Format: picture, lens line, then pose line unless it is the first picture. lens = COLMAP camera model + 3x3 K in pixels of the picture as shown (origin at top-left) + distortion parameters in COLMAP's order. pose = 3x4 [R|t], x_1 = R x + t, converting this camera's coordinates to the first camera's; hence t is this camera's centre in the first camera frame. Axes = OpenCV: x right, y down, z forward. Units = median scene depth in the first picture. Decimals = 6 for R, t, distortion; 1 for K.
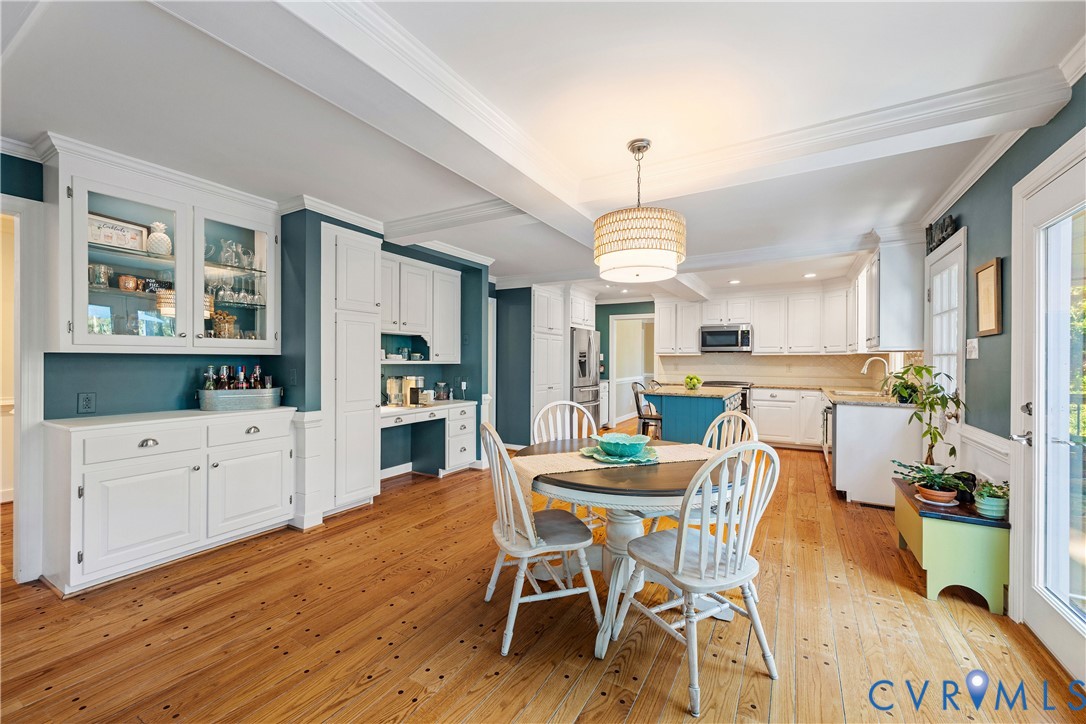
lens RADIAL K [[446.7, 0, 540.3], [0, 446.7, 363.5], [0, 0, 1]] dist [-0.002700, 0.000001]
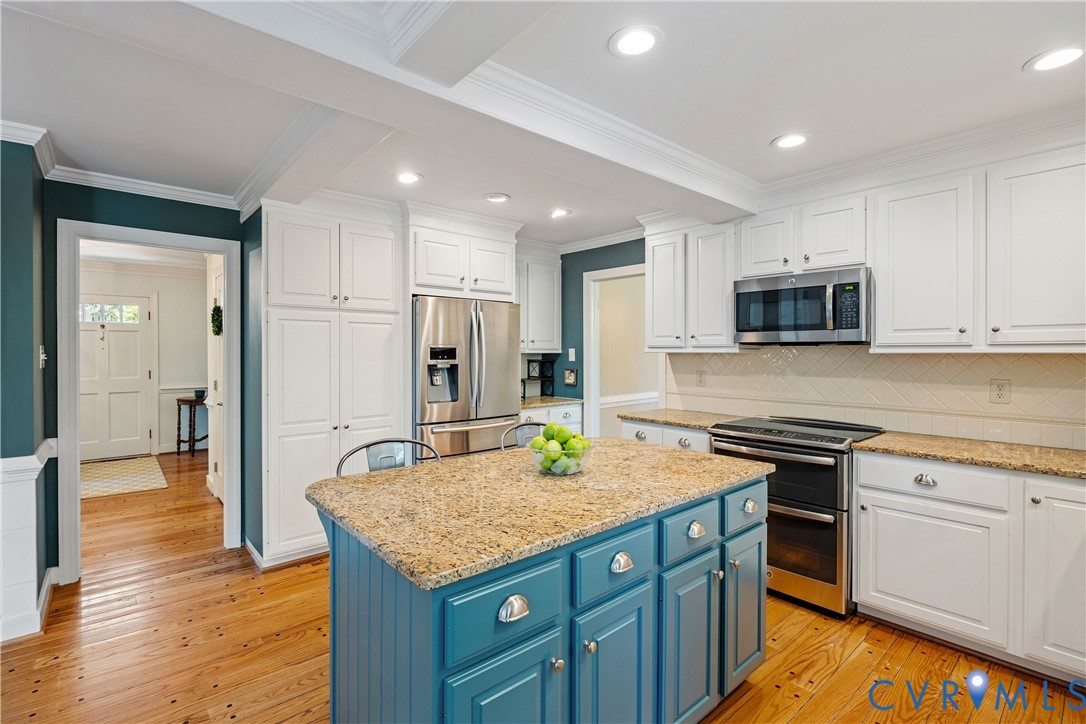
lens RADIAL K [[504.1, 0, 544.2], [0, 504.1, 356.9], [0, 0, 1]] dist [0.003438, 0.000059]
pose [[0.943064, -0.000494, -0.332611, 0.360027], [0.002932, 0.999972, 0.006827, -0.018817], [0.332599, -0.007413, 0.943039, 0.530182]]
